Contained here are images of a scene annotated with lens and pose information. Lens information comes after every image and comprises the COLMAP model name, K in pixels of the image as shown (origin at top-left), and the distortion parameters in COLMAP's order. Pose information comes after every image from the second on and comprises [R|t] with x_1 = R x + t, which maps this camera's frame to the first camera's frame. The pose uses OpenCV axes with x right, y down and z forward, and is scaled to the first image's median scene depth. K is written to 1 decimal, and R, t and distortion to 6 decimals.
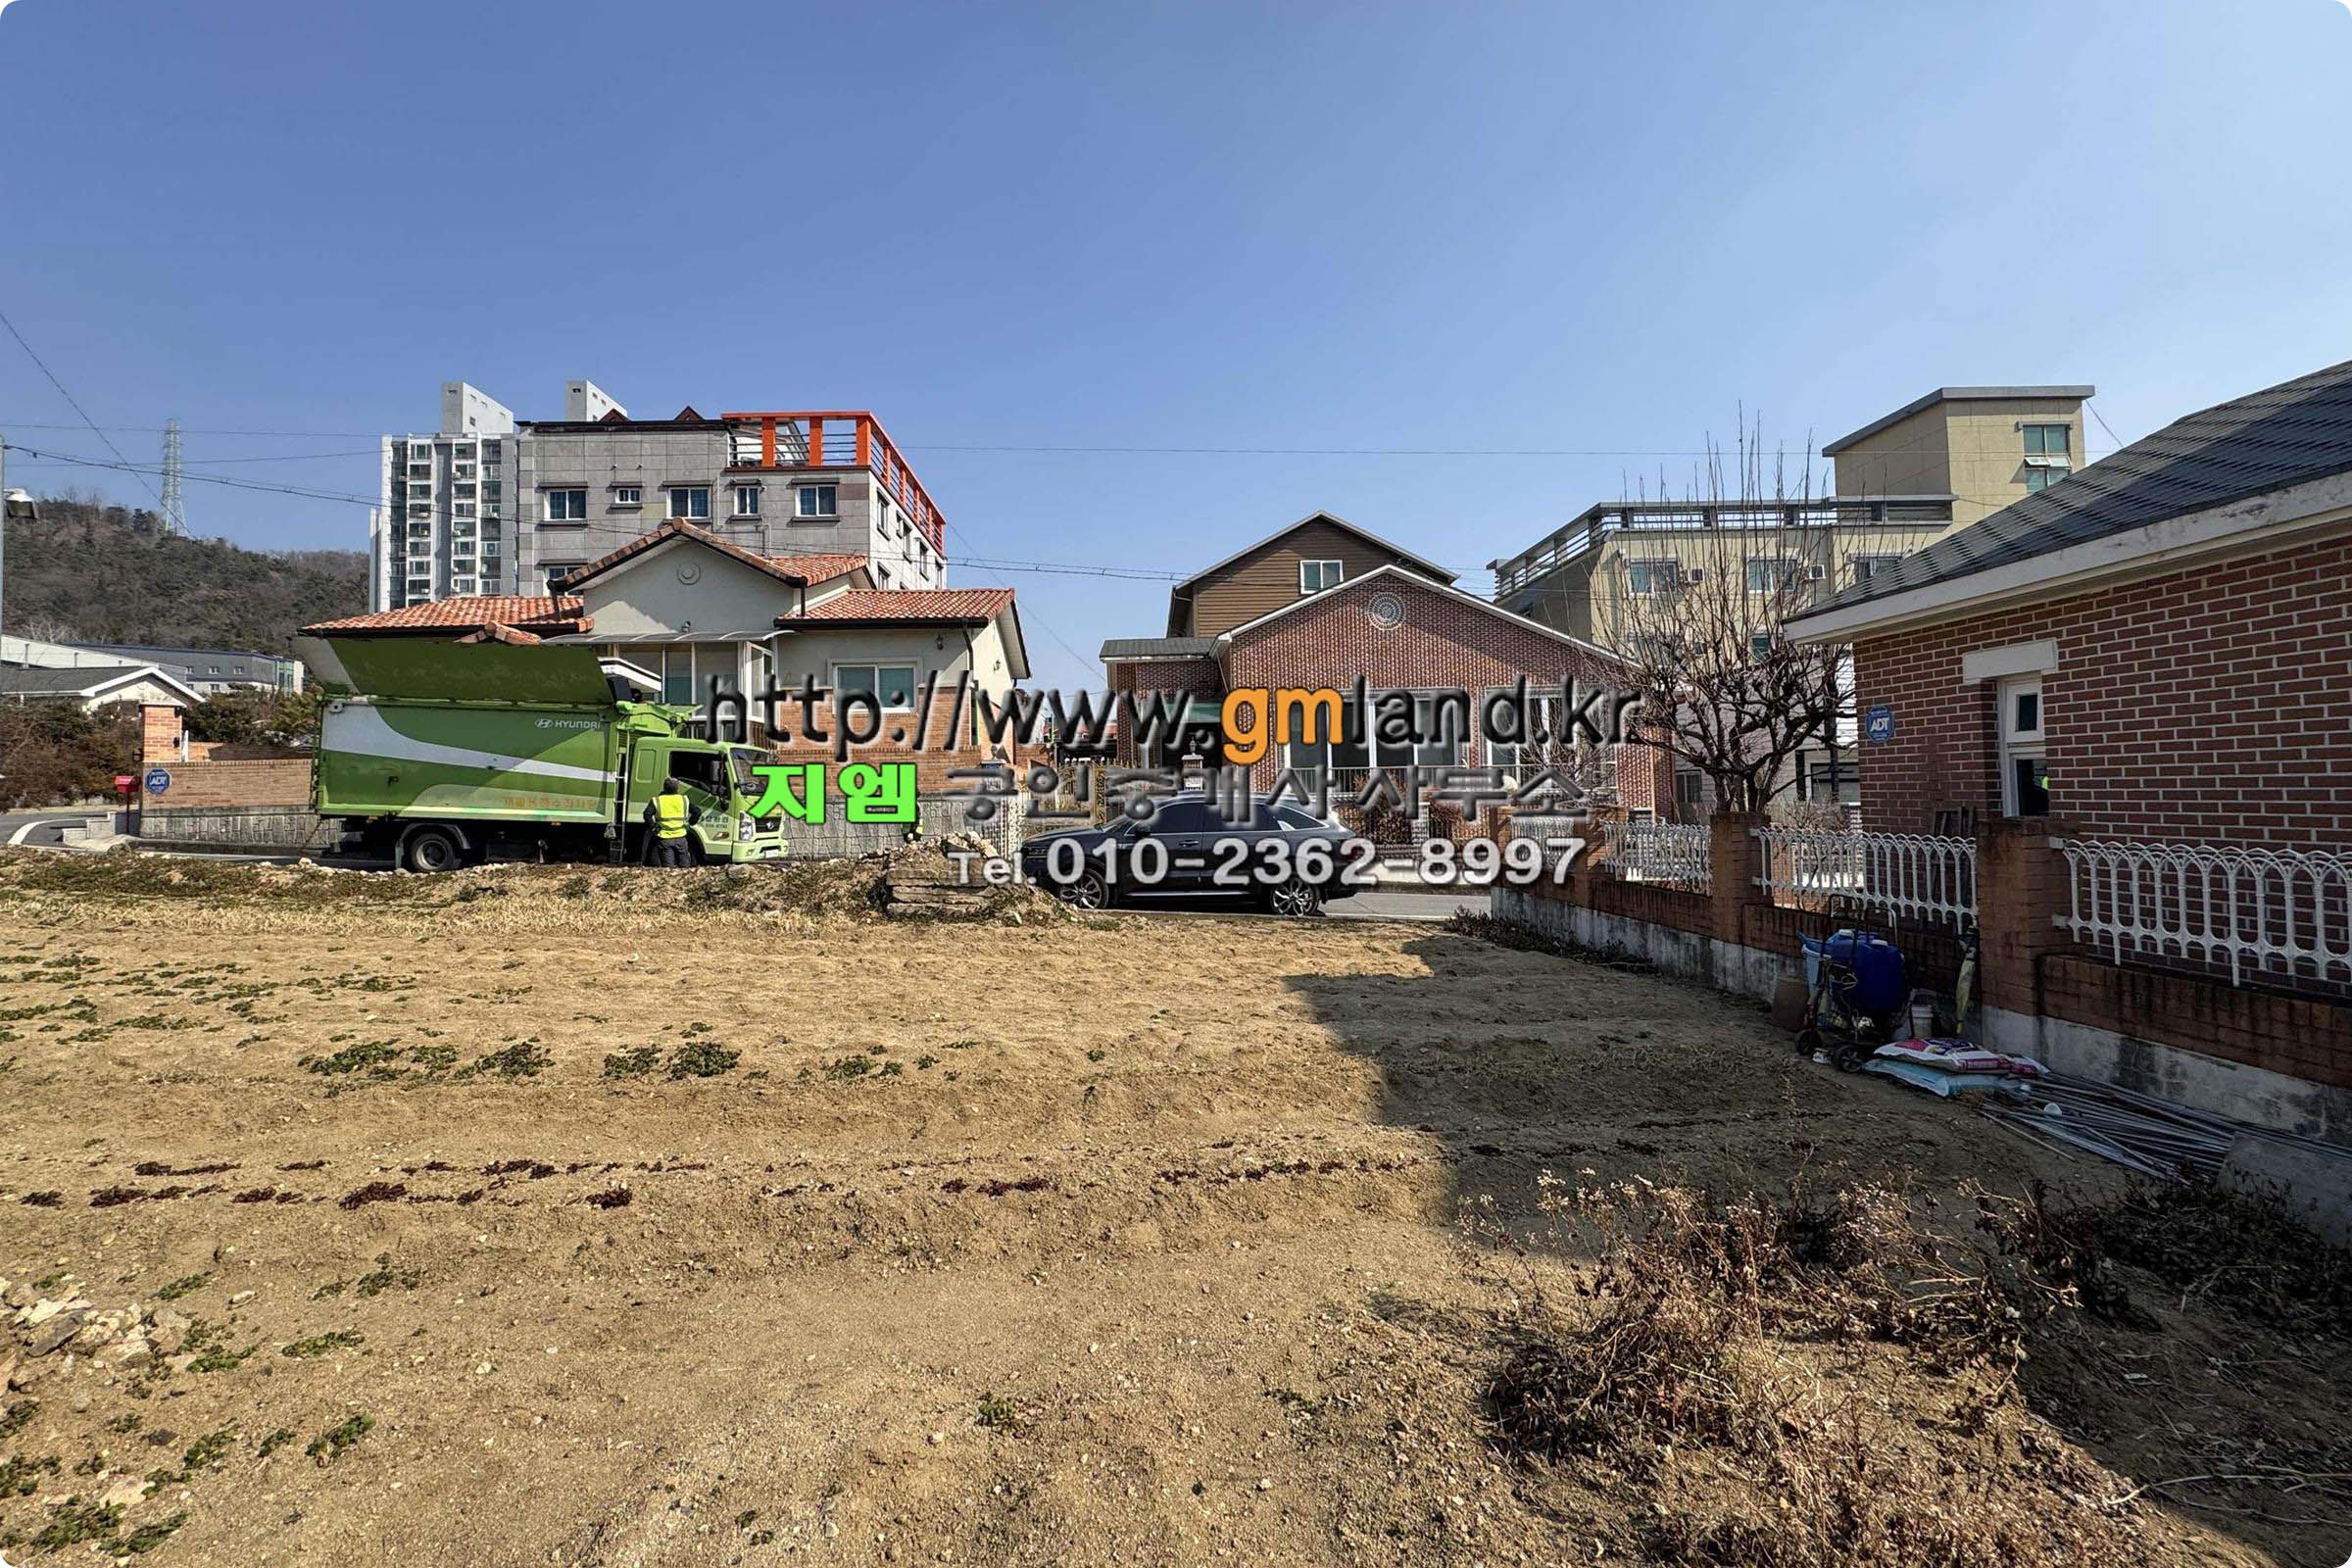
lens RADIAL K [[965.3, 0, 1094.1], [0, 965.3, 756.6], [0, 0, 1]] dist [0.009311, -0.000732]
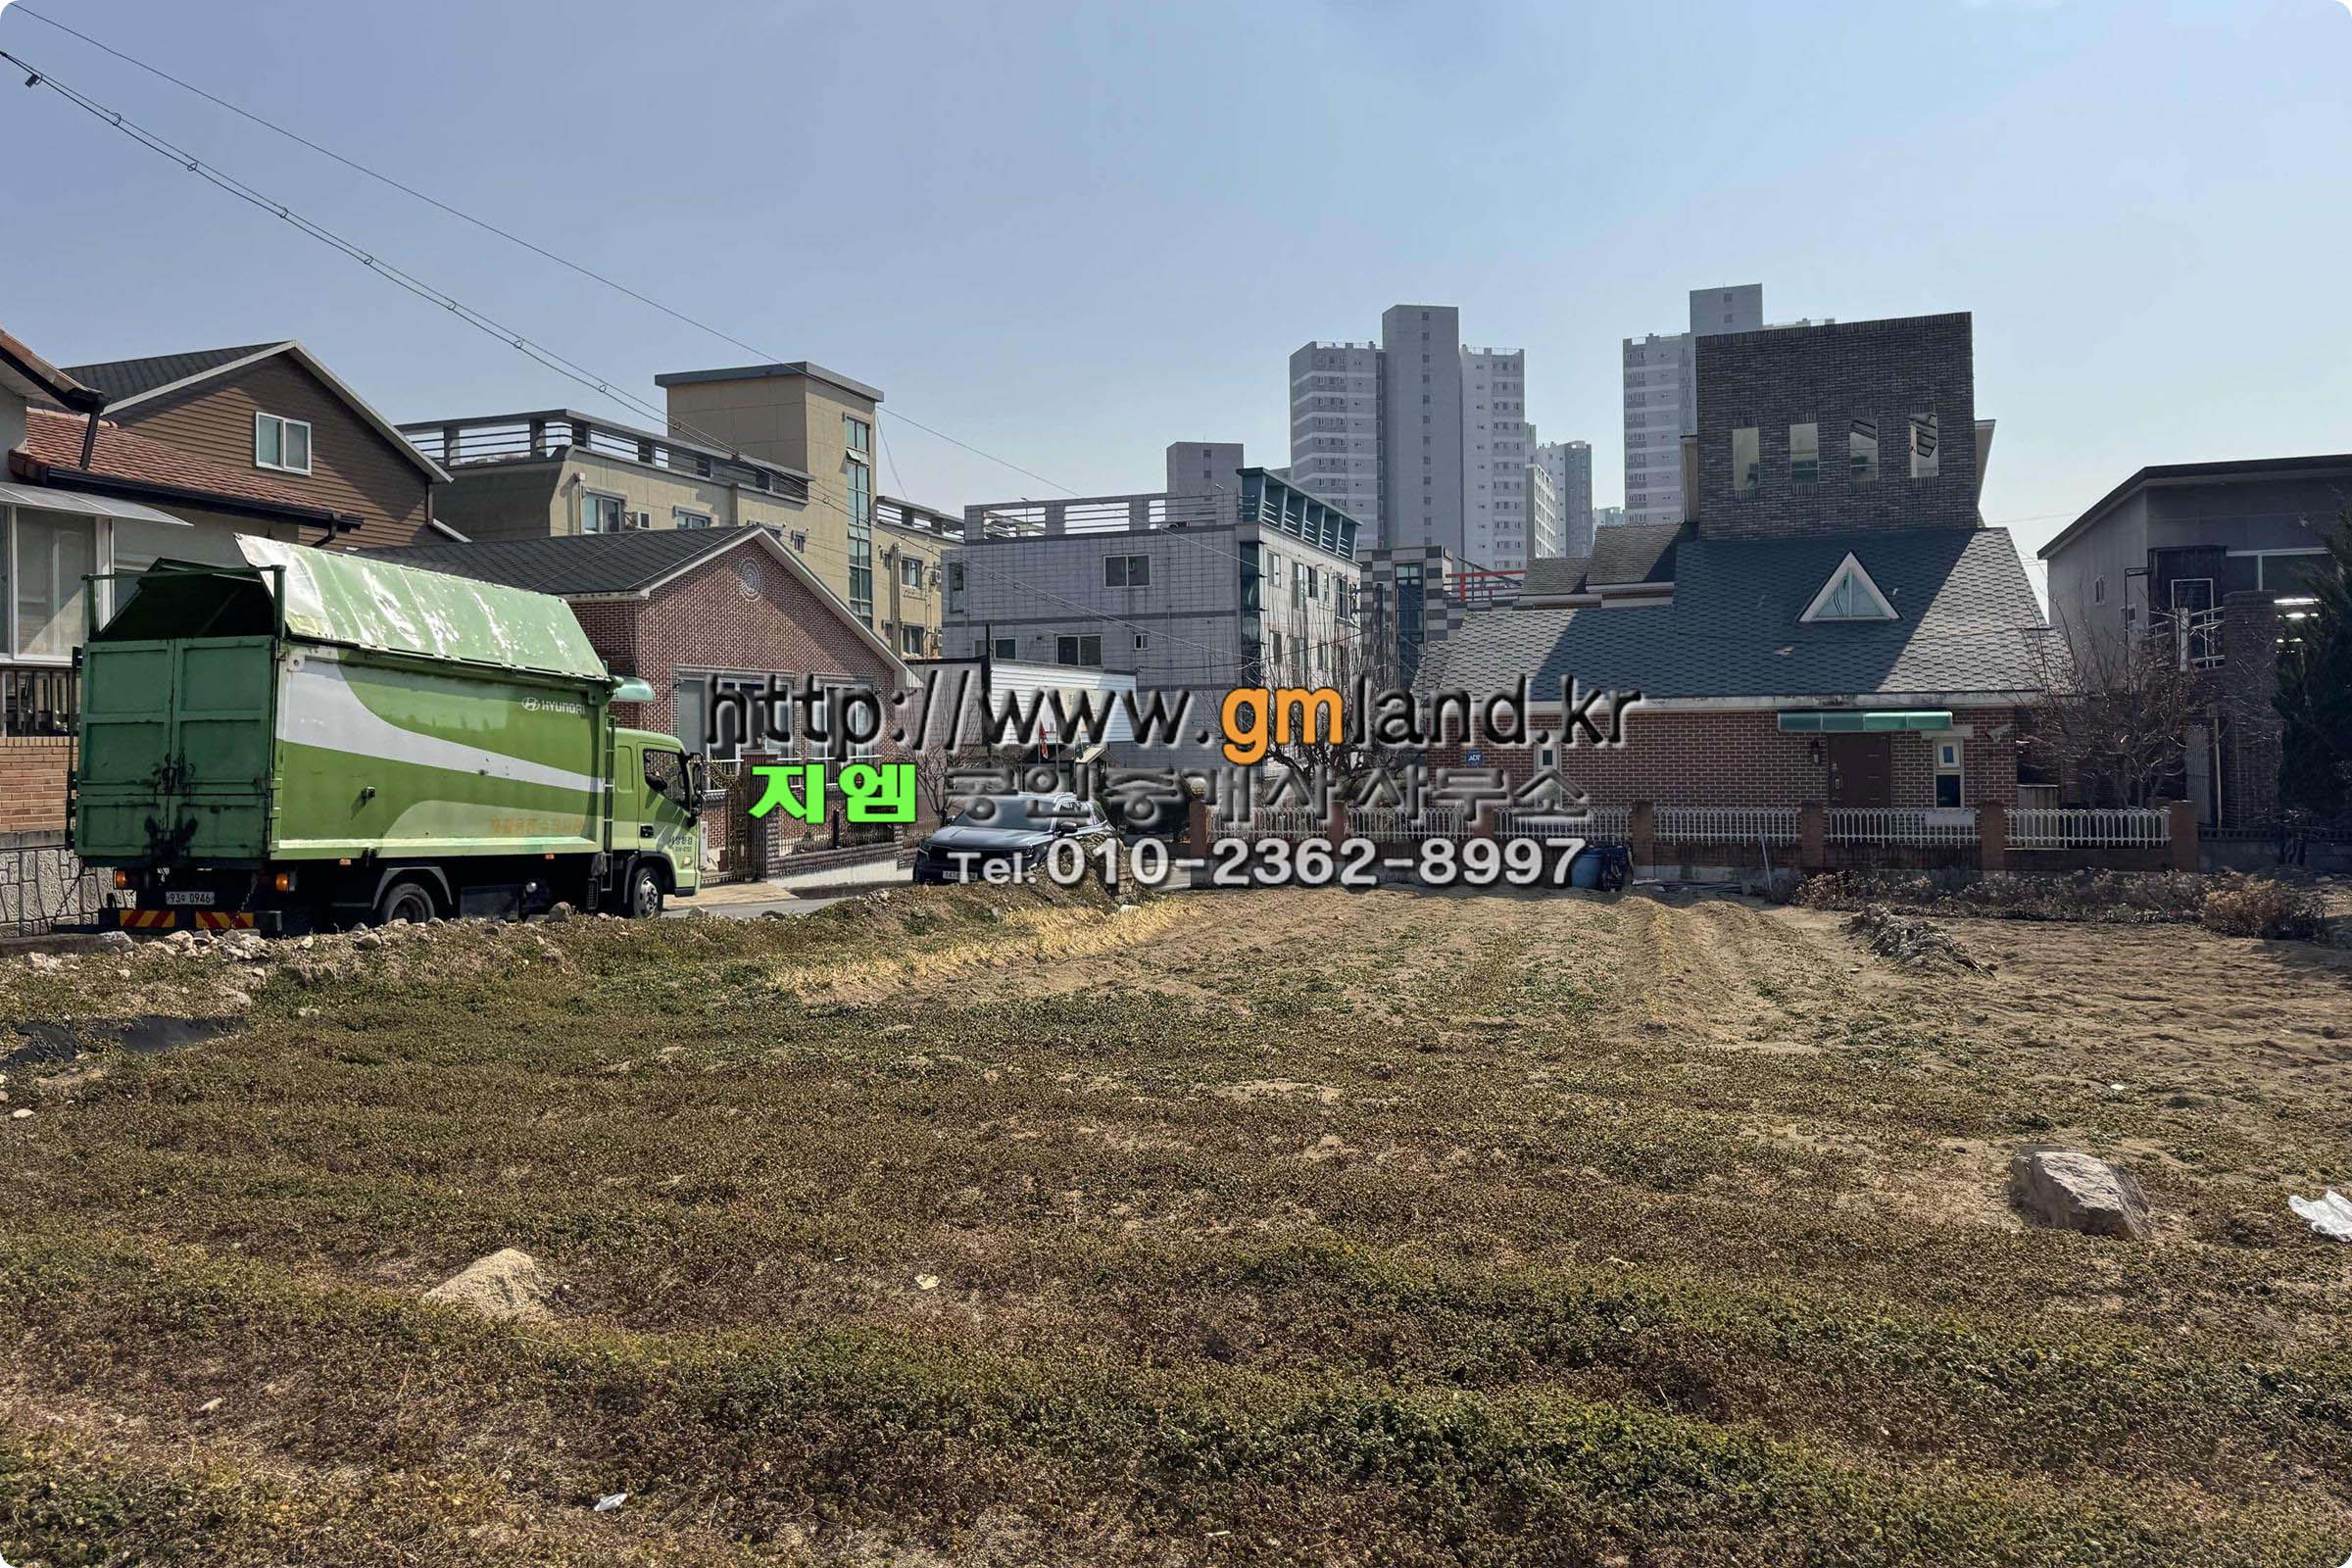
lens RADIAL K [[1691.0, 0, 1165.1], [0, 1691.0, 773.1], [0, 0, 1]] dist [0.009162, -0.026479]
pose [[0.338957, -0.003002, 0.940797, -0.598815], [-0.031148, 0.999411, 0.014411, -0.006895], [-0.940286, -0.034188, 0.338664, 0.087550]]
